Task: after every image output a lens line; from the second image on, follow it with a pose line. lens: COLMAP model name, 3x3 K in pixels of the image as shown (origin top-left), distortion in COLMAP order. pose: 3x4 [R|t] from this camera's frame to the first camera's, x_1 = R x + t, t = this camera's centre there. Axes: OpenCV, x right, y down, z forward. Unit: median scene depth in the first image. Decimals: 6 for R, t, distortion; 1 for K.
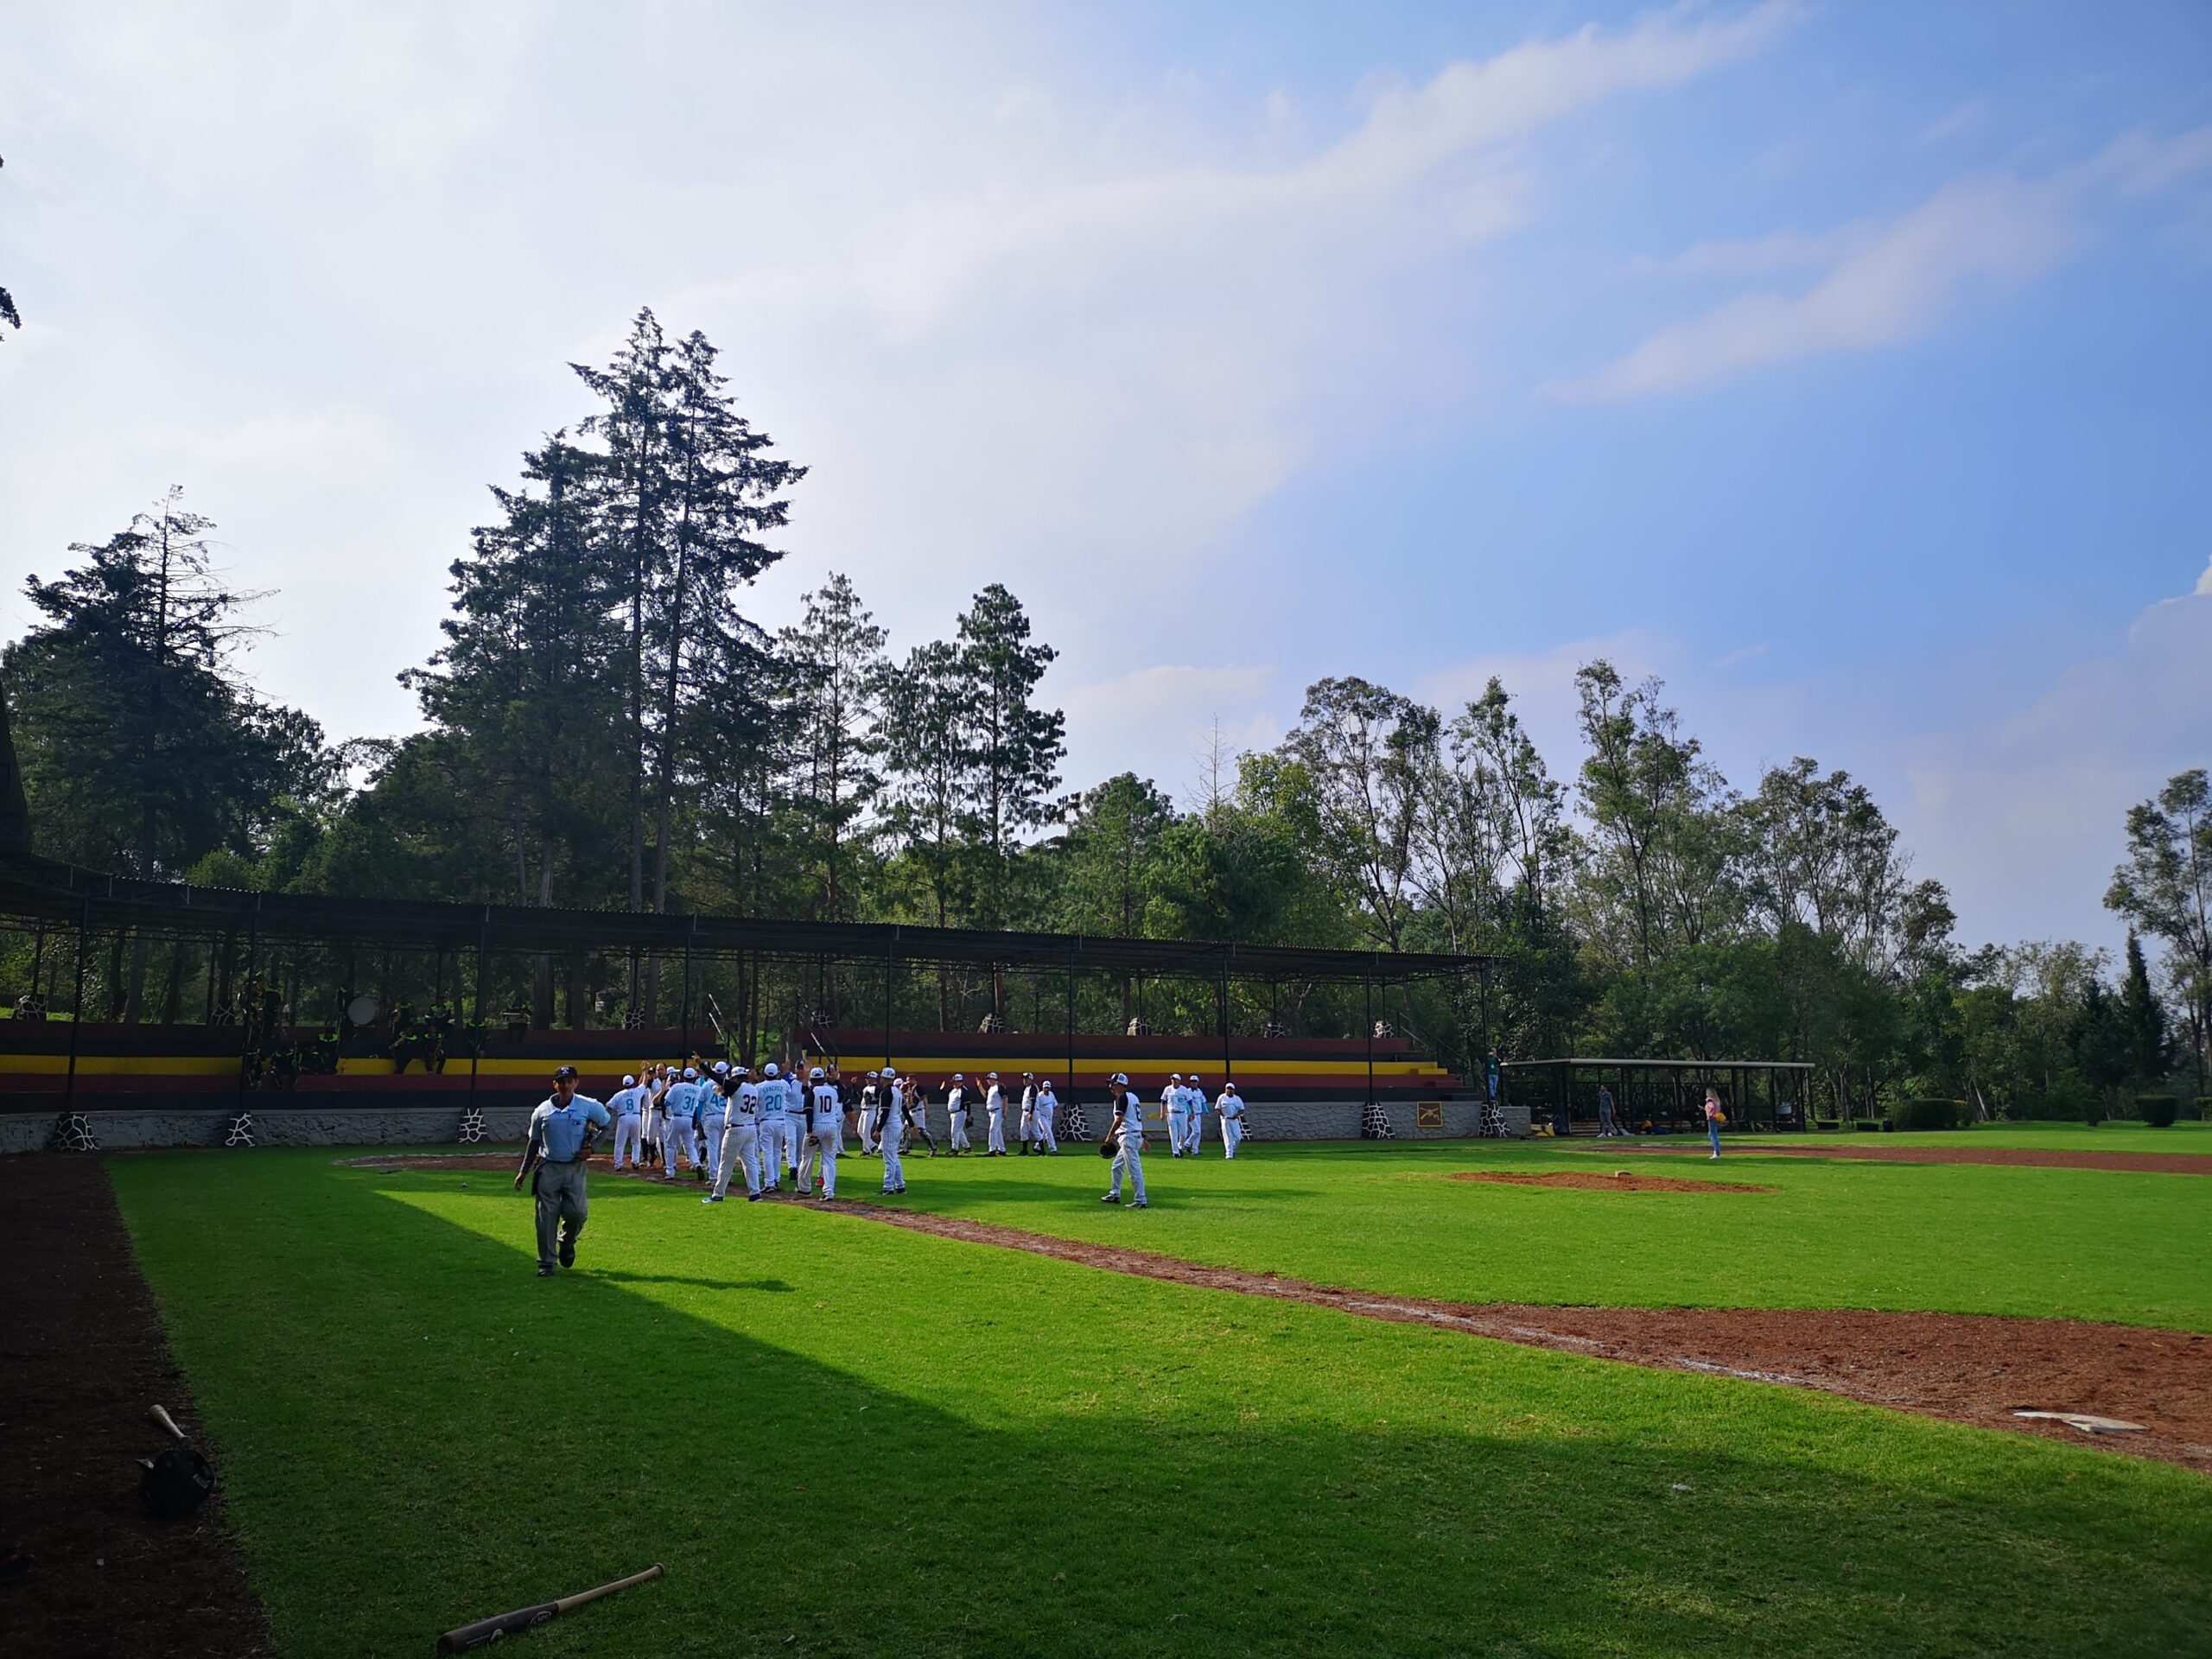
lens RADIAL K [[1692.1, 0, 1100.7], [0, 1692.1, 835.2], [0, 0, 1]] dist [0.070244, -0.073861]
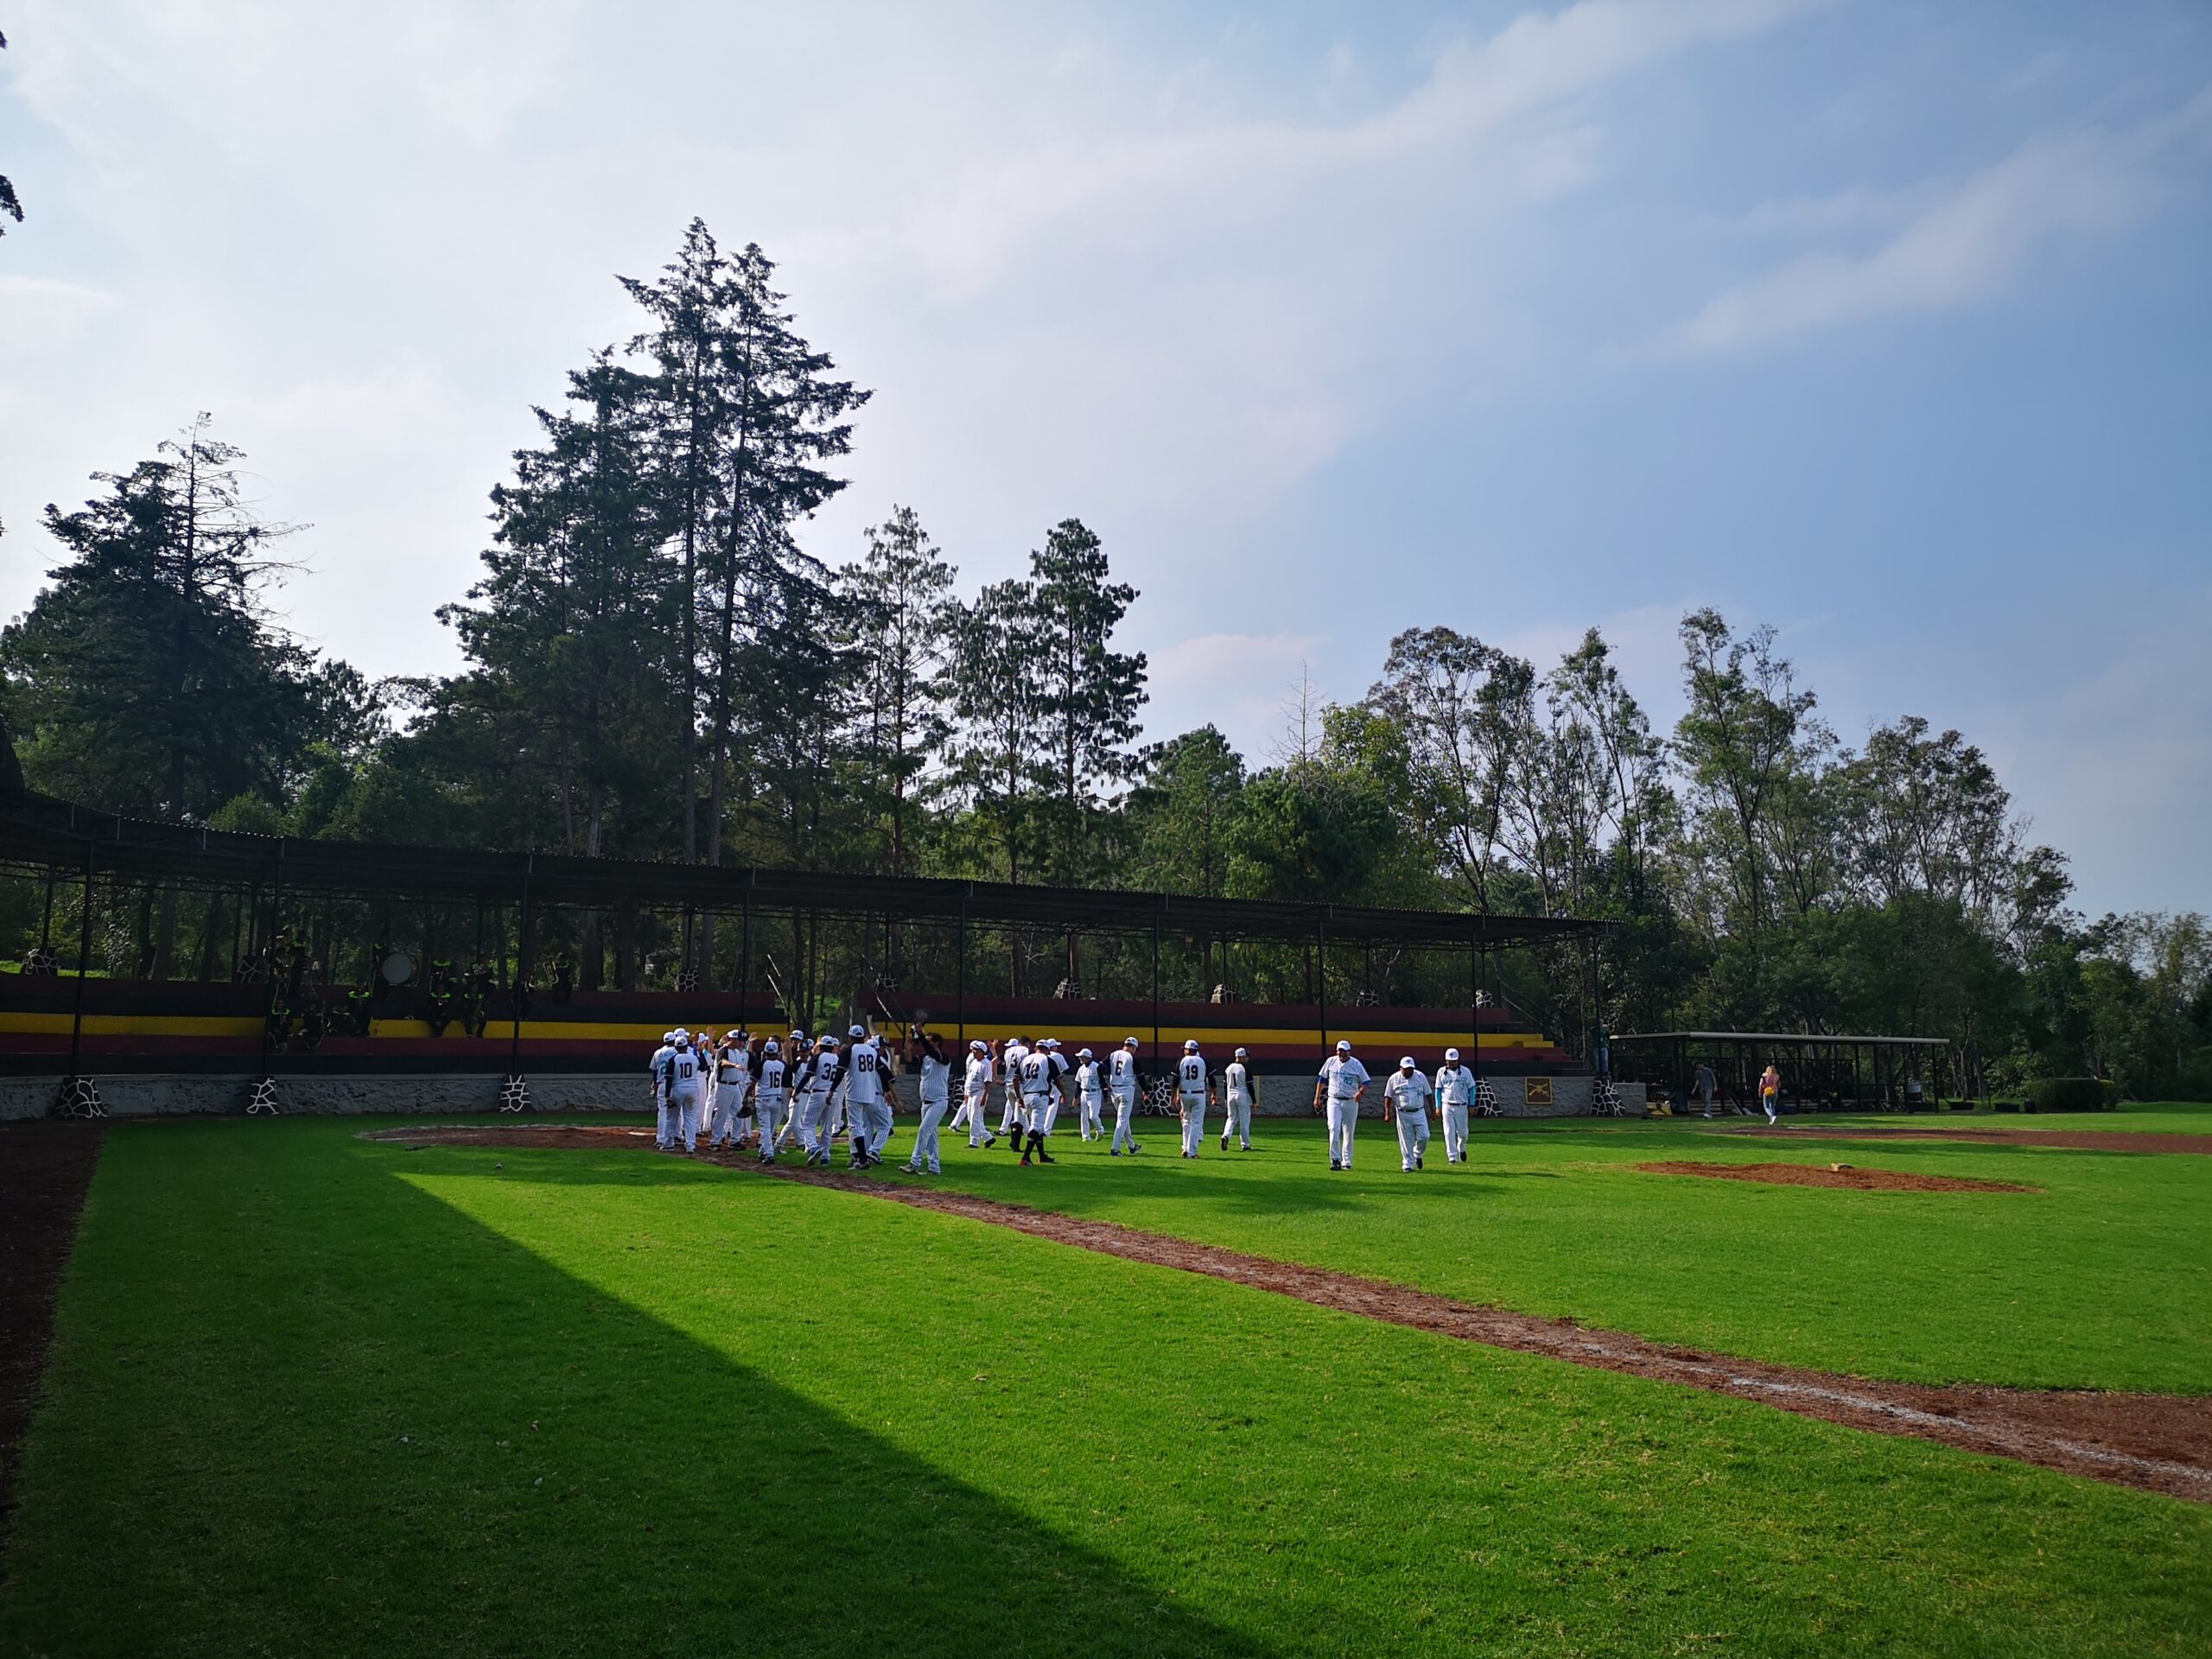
lens RADIAL K [[1695.5, 0, 1105.3], [0, 1695.5, 844.7], [0, 0, 1]] dist [0.068620, -0.067611]
pose [[0.999692, 0.005749, -0.024158, -0.020380], [-0.005174, 0.999704, 0.023779, 0.008935], [0.024287, -0.023647, 0.999425, 0.064932]]
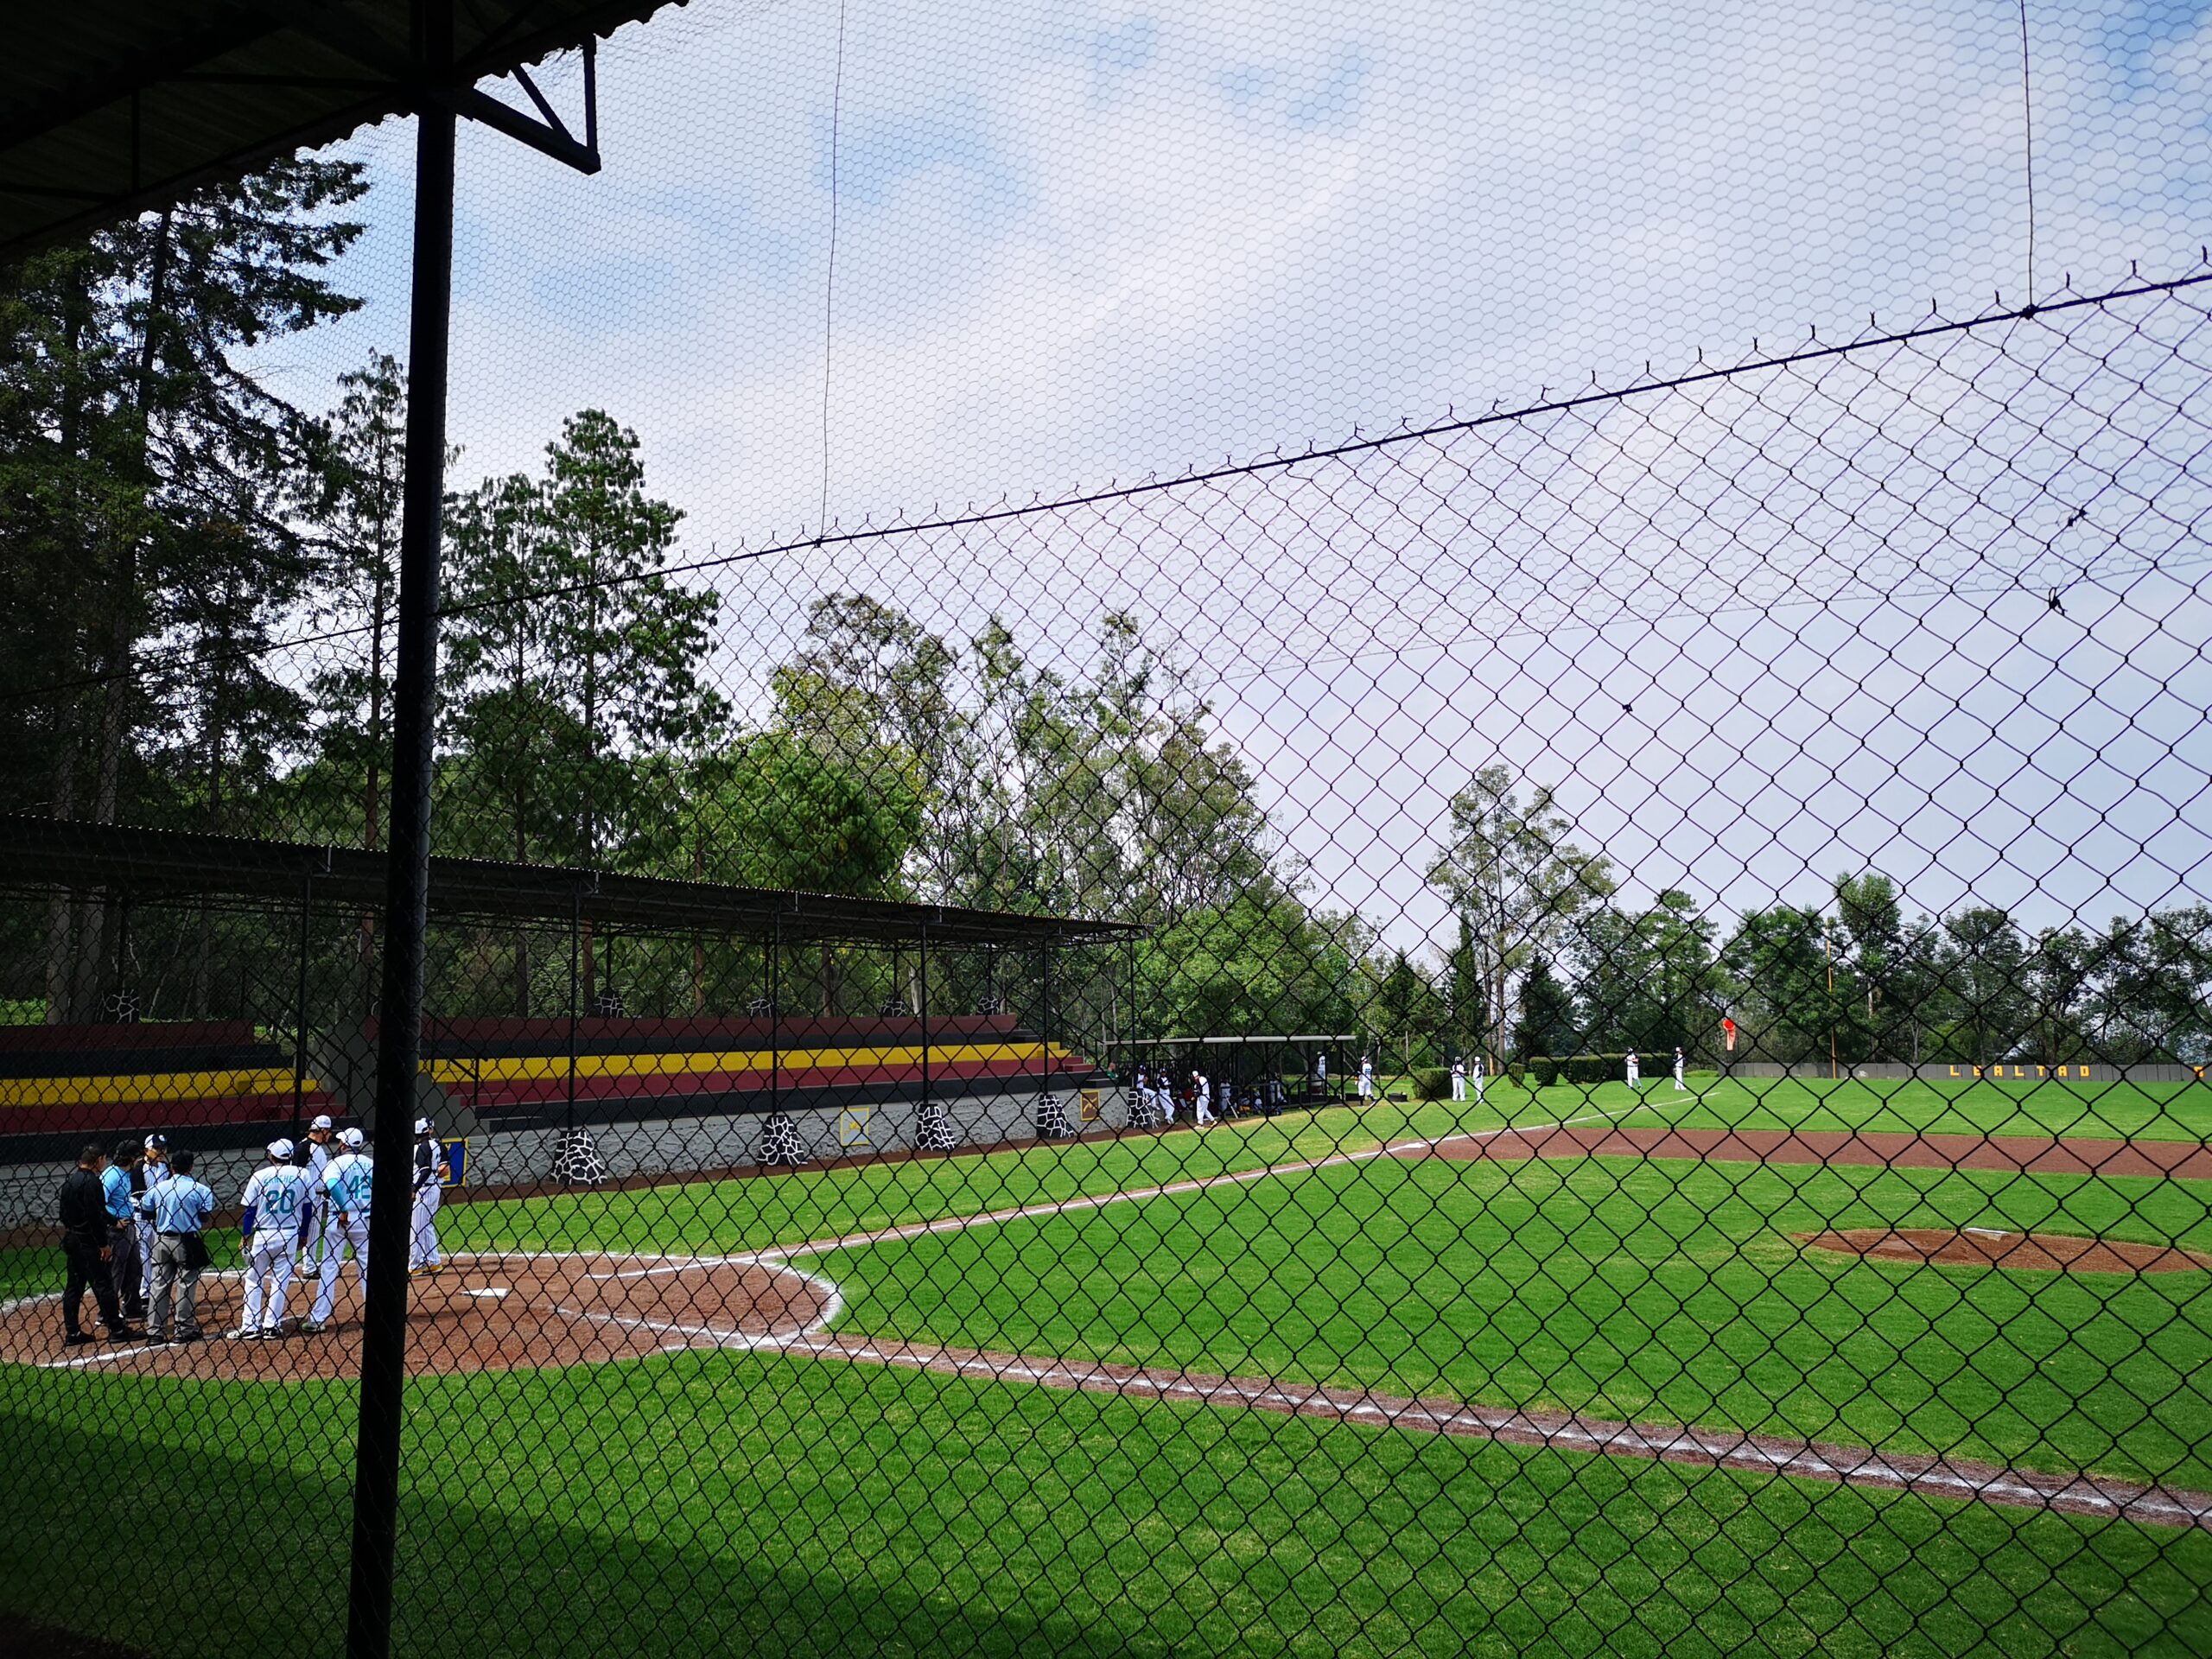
lens RADIAL K [[1692.1, 0, 1100.7], [0, 1692.1, 835.2], [0, 0, 1]] dist [0.070244, -0.073861]
pose [[0.863154, 0.043331, 0.503079, -0.245212], [-0.058984, 0.998143, 0.015231, 0.012561], [-0.501484, -0.042820, 0.864106, 0.250129]]
